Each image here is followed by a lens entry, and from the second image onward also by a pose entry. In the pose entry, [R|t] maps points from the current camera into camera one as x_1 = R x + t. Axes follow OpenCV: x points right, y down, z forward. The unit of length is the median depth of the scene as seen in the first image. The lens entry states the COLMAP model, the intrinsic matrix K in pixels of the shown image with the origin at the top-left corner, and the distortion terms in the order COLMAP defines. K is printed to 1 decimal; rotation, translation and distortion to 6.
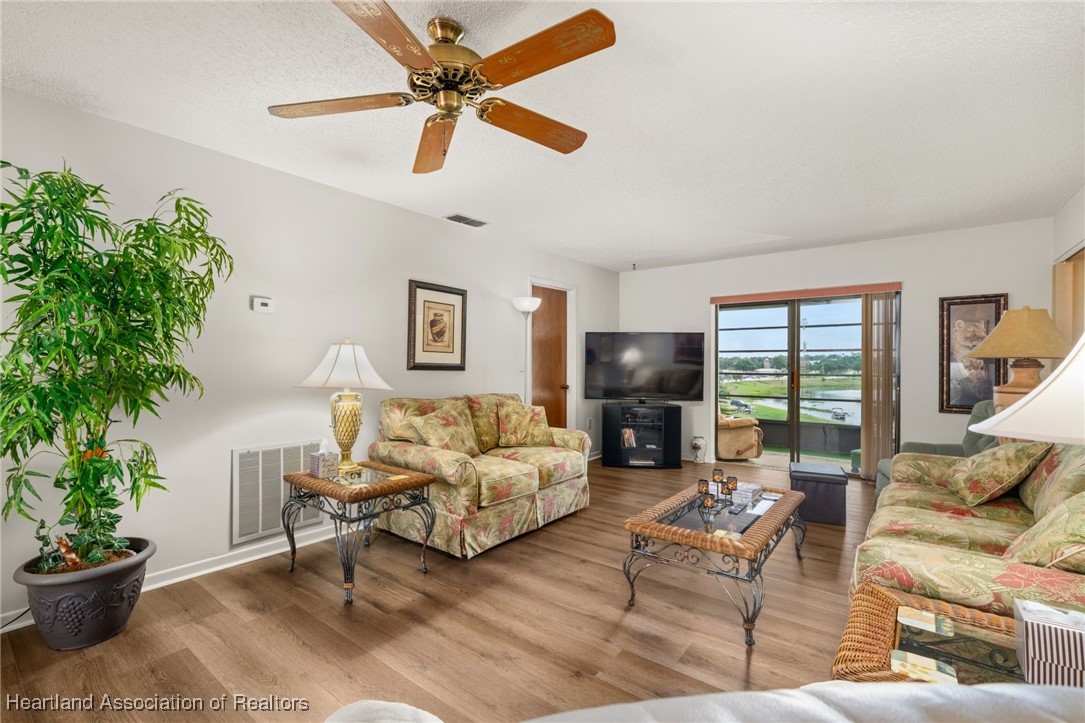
lens RADIAL K [[473.6, 0, 542.5], [0, 473.6, 361.5], [0, 0, 1]] dist [0.000704, -0.000106]
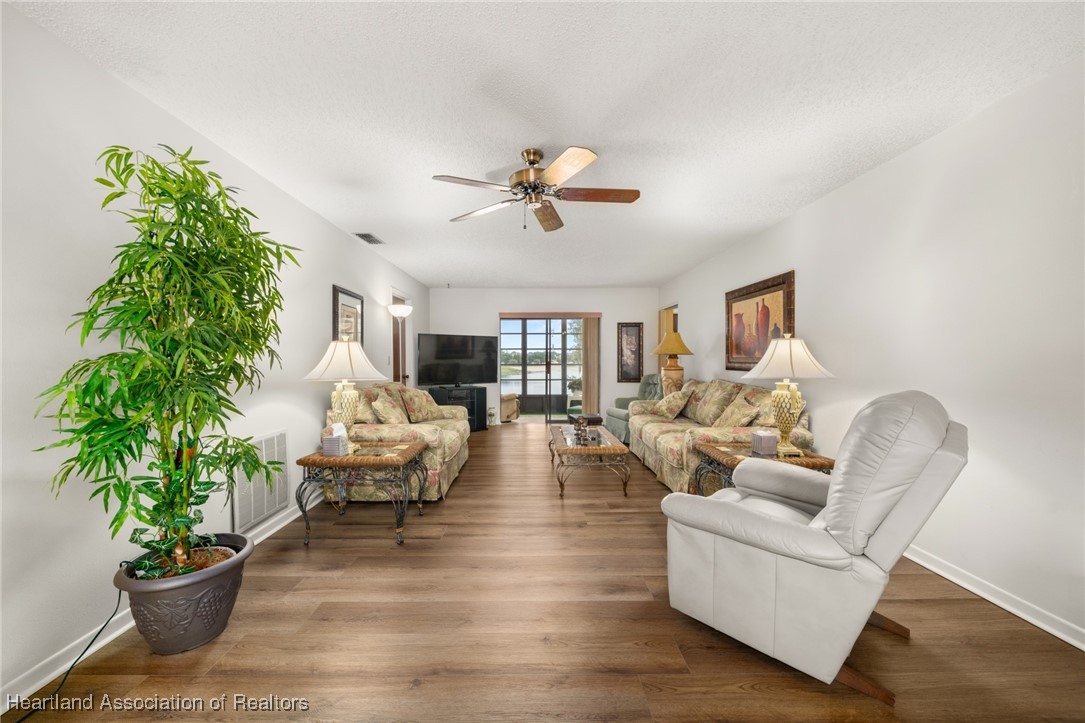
lens RADIAL K [[387.0, 0, 535.8], [0, 387.0, 362.8], [0, 0, 1]] dist [-0.026777, 0.000119]
pose [[0.784497, -0.012059, 0.620015, -0.397106], [0.002393, 0.999862, 0.016420, 0.000945], [-0.620127, -0.011398, 0.784418, -0.021940]]
